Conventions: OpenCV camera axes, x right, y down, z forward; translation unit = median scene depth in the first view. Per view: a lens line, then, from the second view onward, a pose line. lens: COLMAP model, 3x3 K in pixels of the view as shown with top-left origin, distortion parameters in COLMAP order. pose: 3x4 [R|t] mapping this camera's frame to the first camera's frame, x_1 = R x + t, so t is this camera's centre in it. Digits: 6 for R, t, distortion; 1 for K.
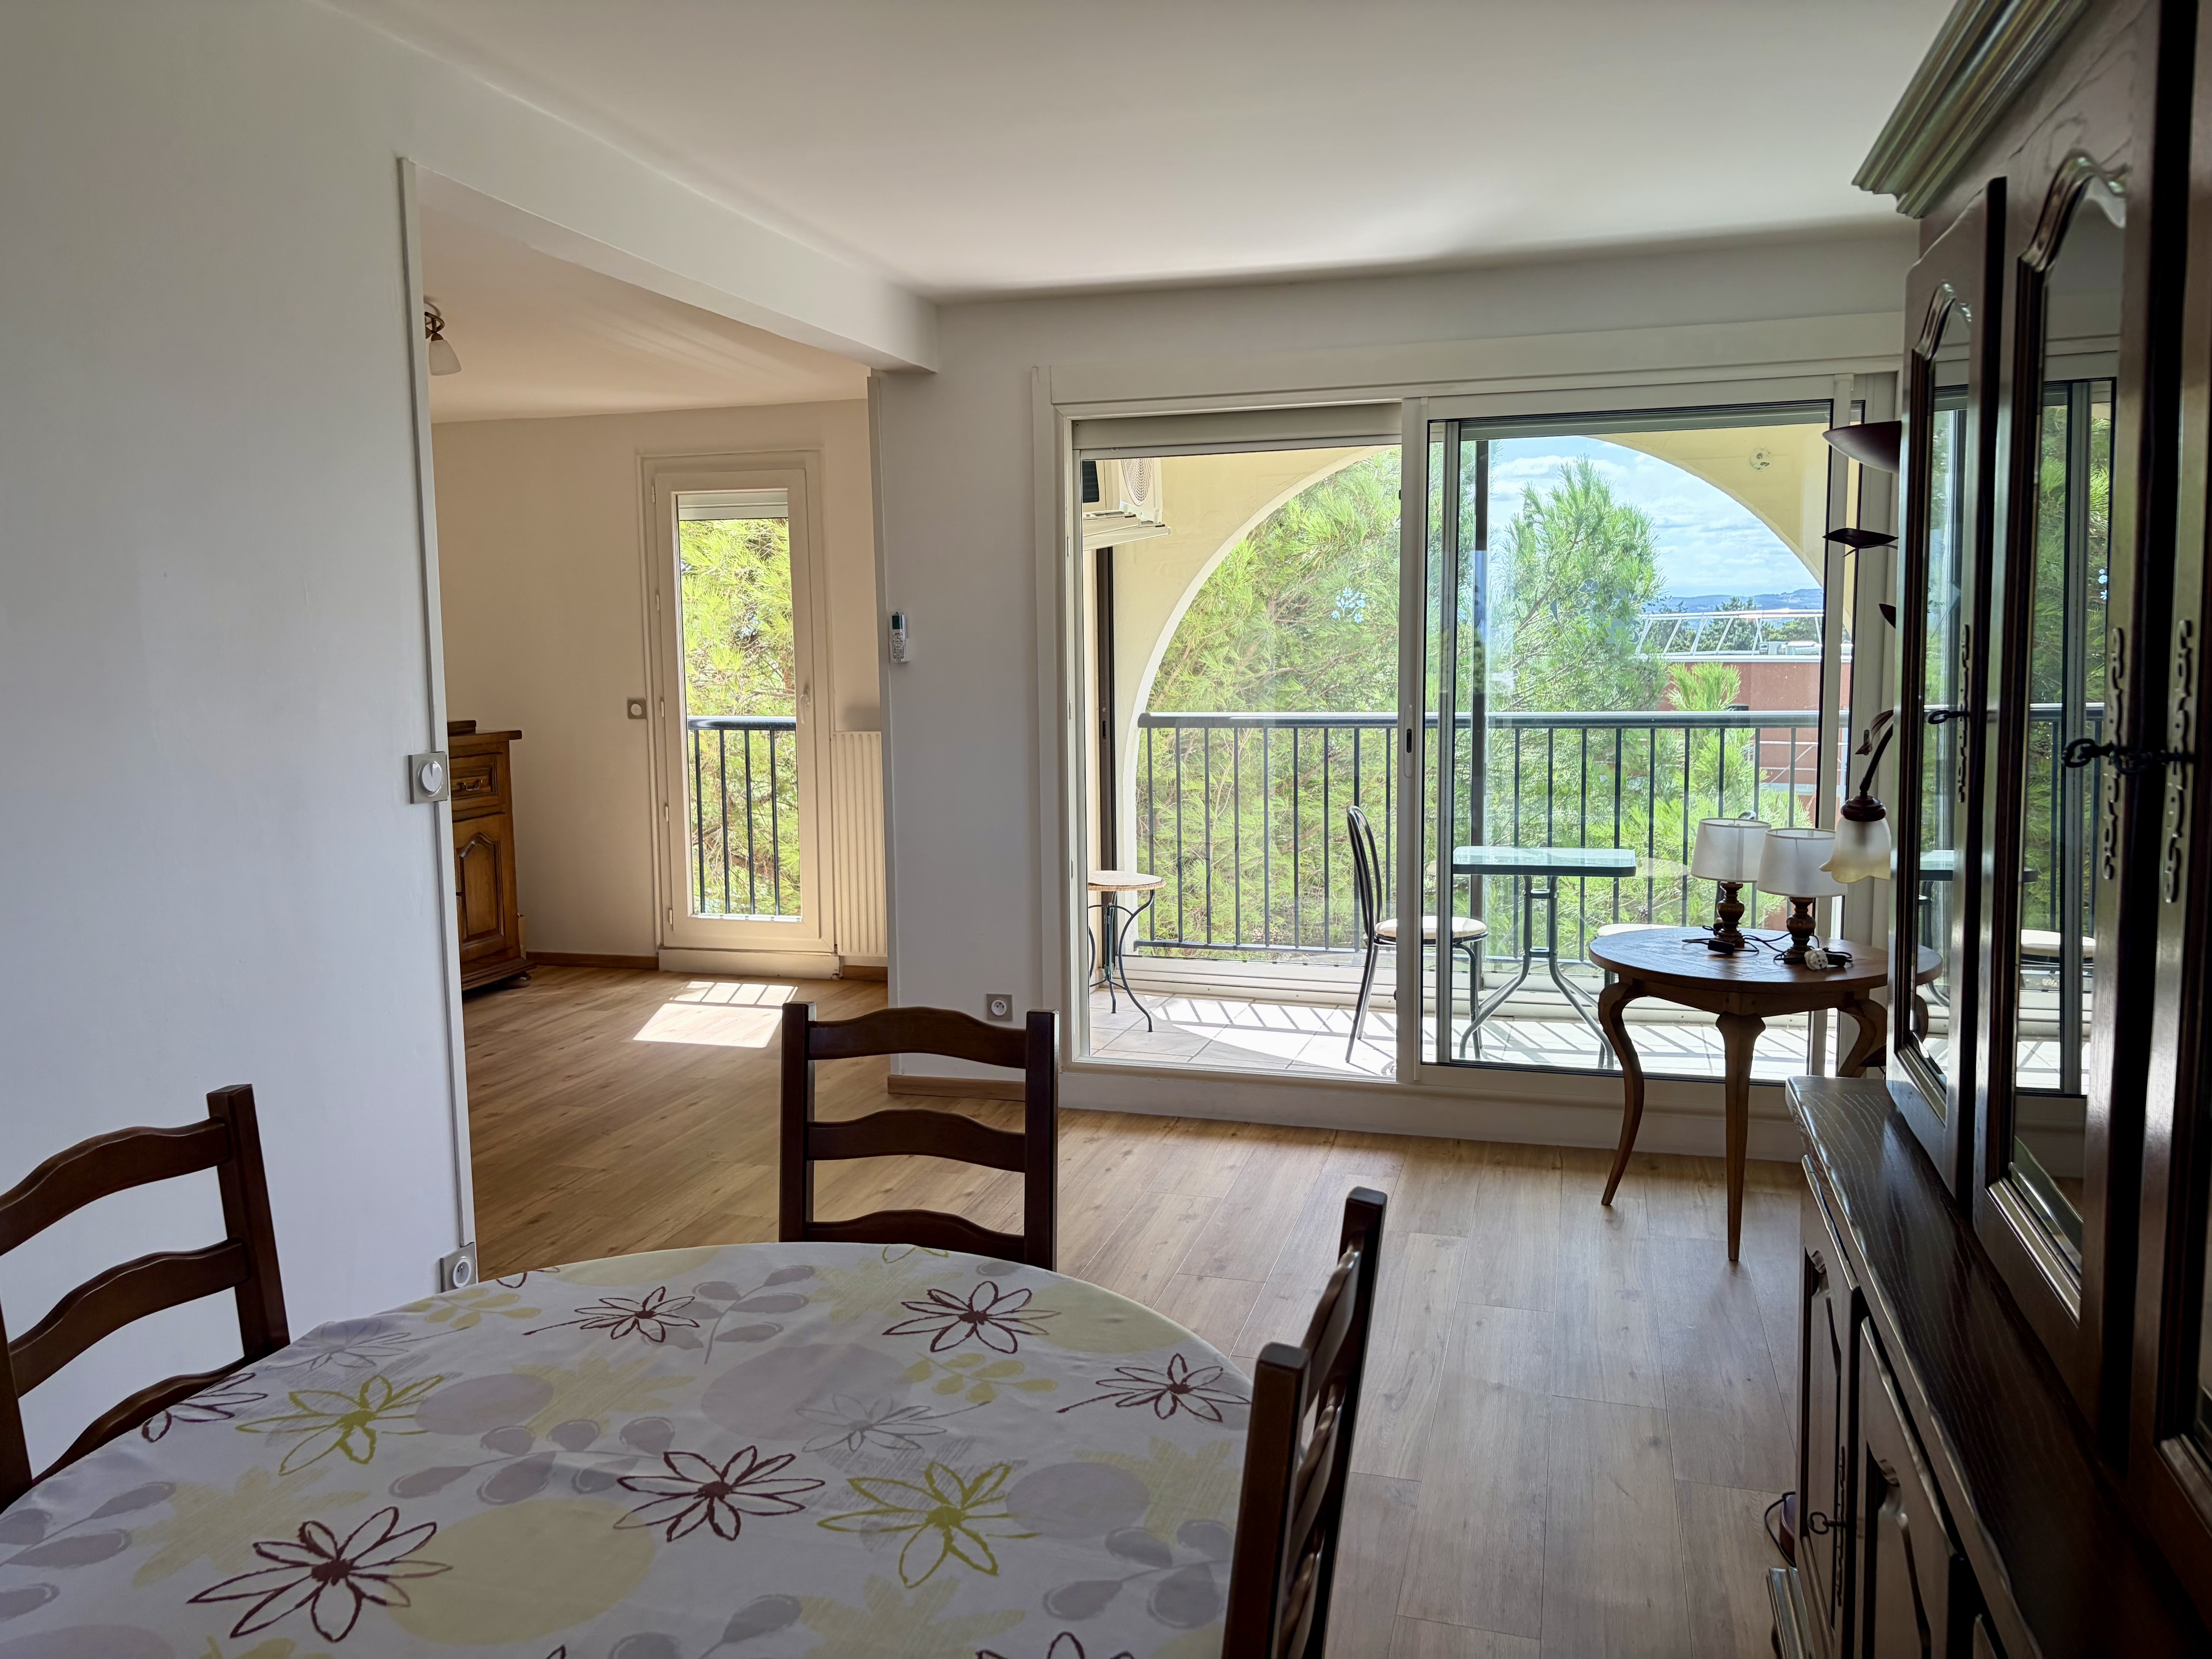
lens RADIAL K [[1674.3, 0, 1104.0], [0, 1674.3, 828.1], [0, 0, 1]] dist [0.032235, -0.019075]
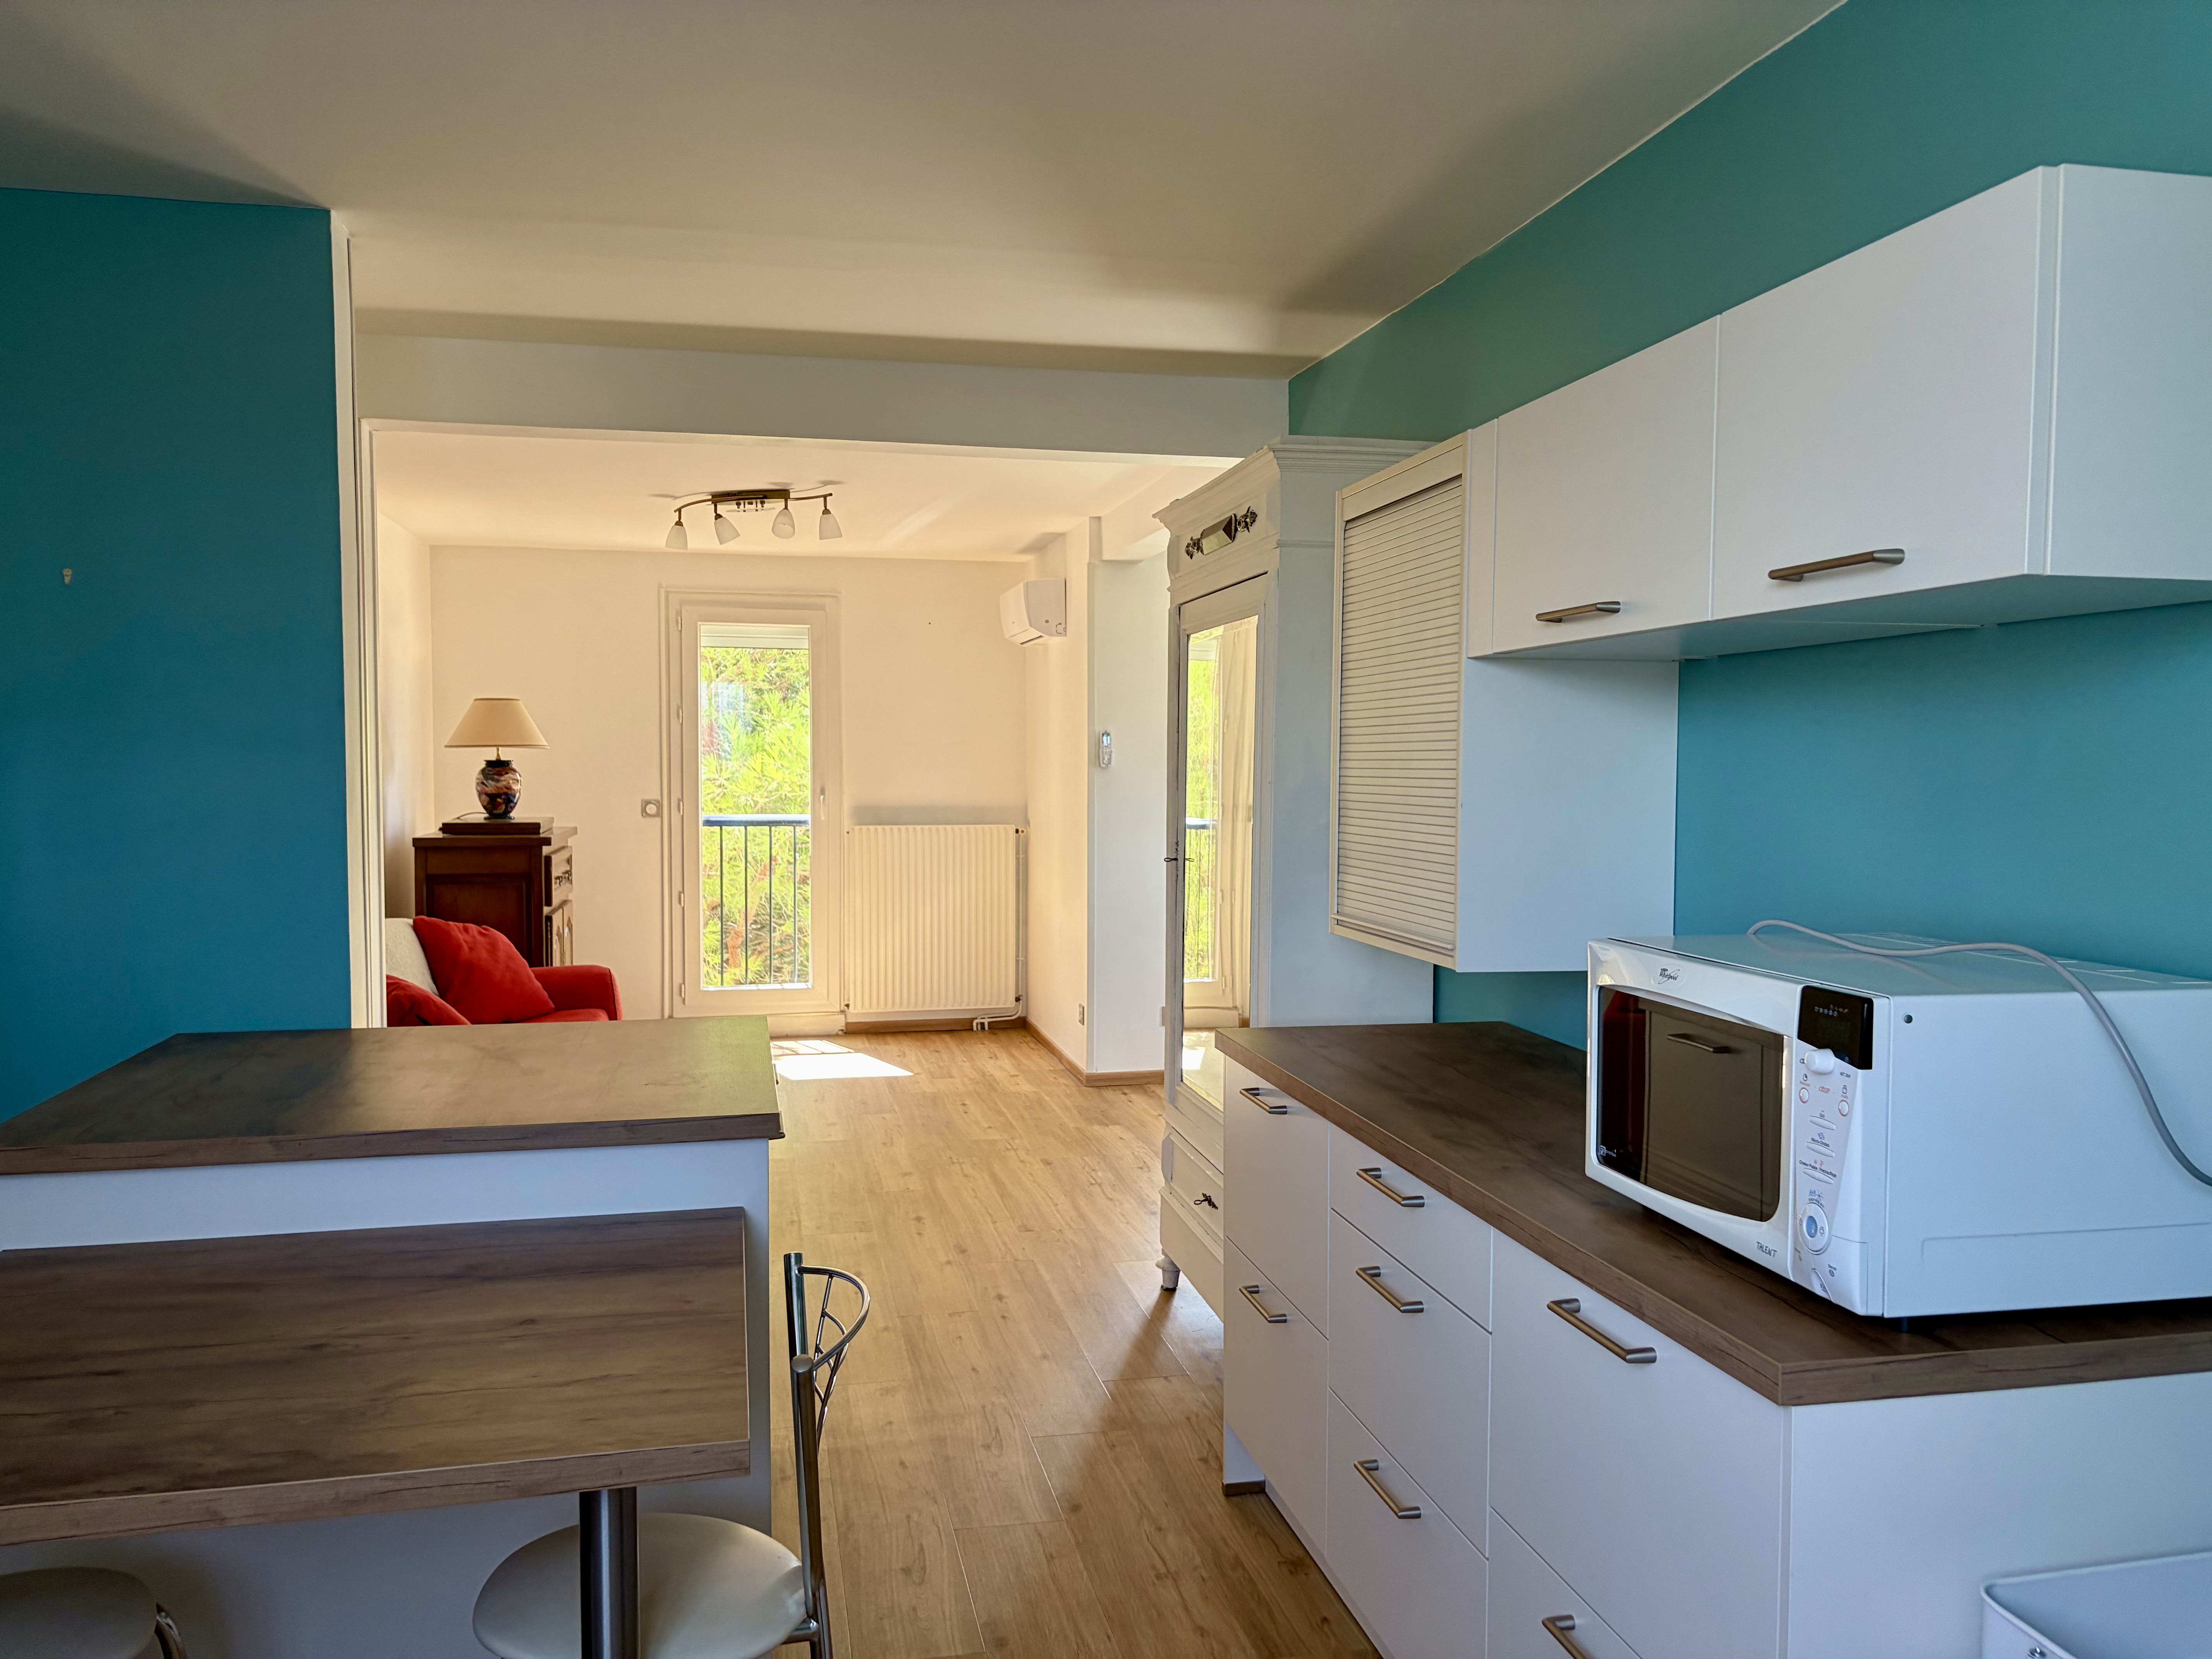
lens RADIAL K [[1674.3, 0, 1103.2], [0, 1674.3, 848.8], [0, 0, 1]] dist [0.032235, -0.019075]
pose [[0.880878, -0.012508, 0.473177, -0.549142], [0.043183, 0.997606, -0.054020, 0.030867], [-0.471369, 0.068019, 0.879309, -0.143623]]
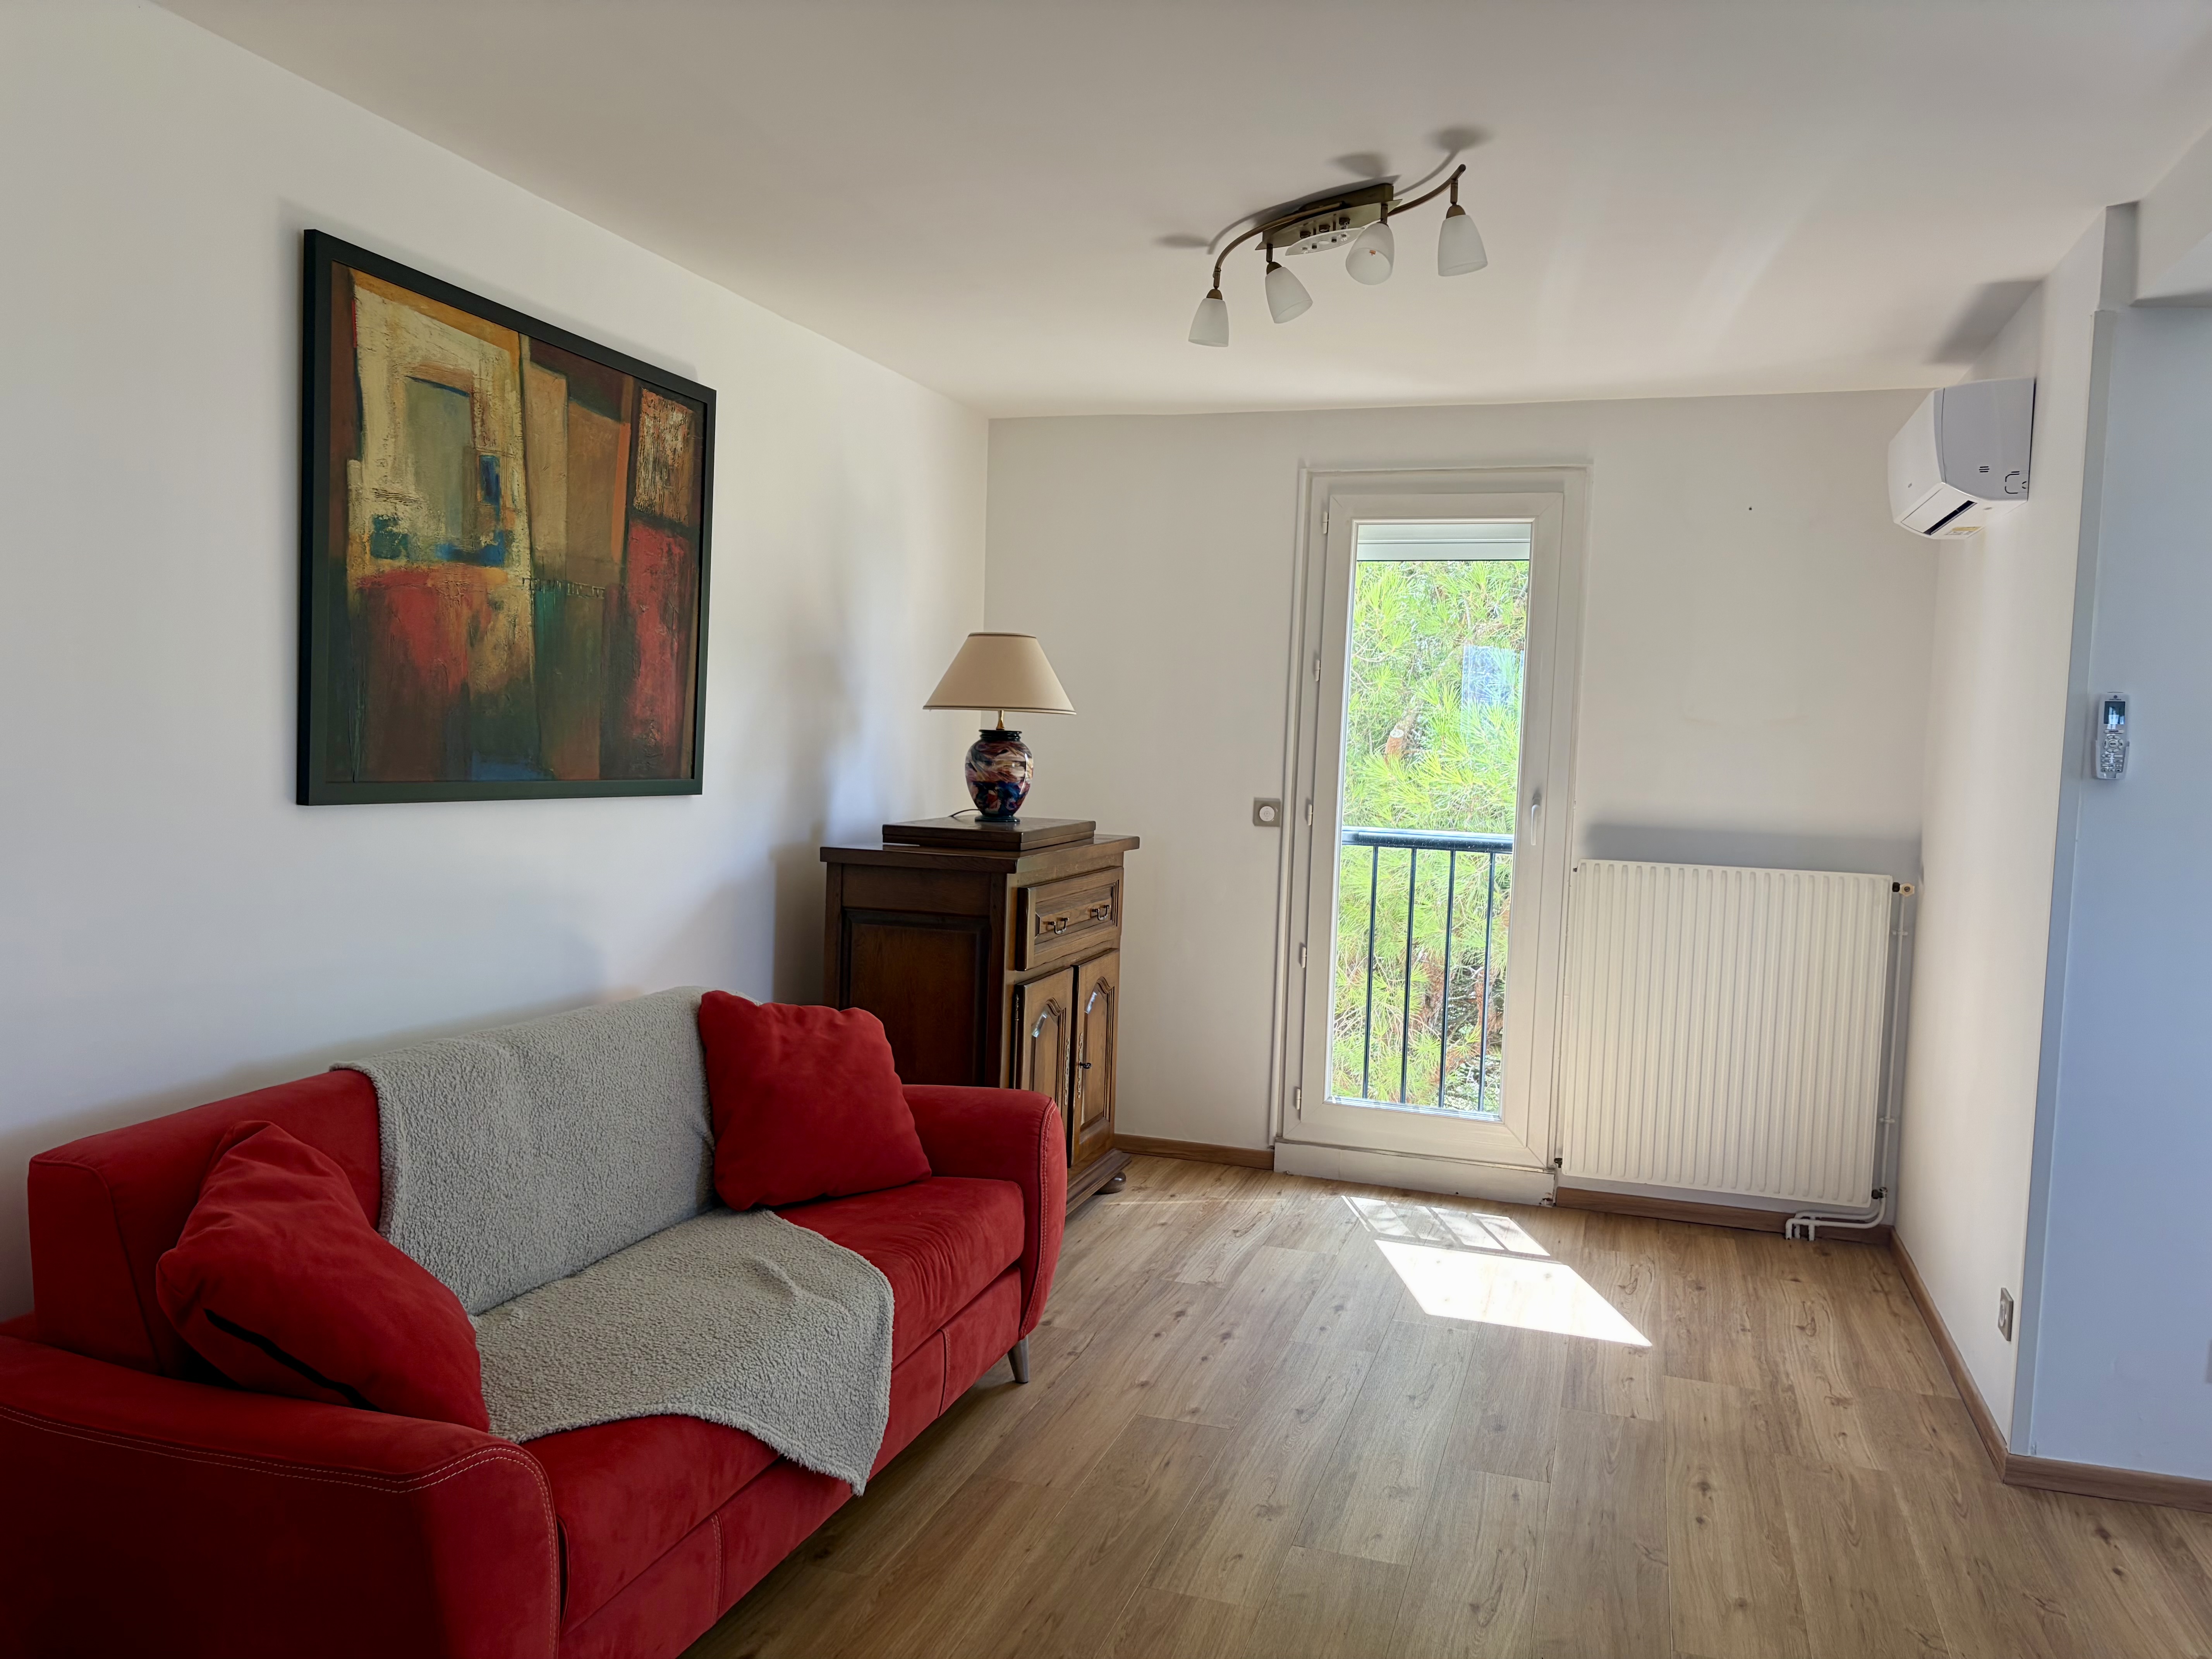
lens RADIAL K [[1674.3, 0, 1090.7], [0, 1674.3, 857.1], [0, 0, 1]] dist [0.032235, -0.019075]
pose [[0.998536, 0.044286, -0.031051, -0.333420], [-0.045489, 0.998196, -0.039192, -0.019669], [0.029259, 0.040547, 0.998749, 0.267348]]
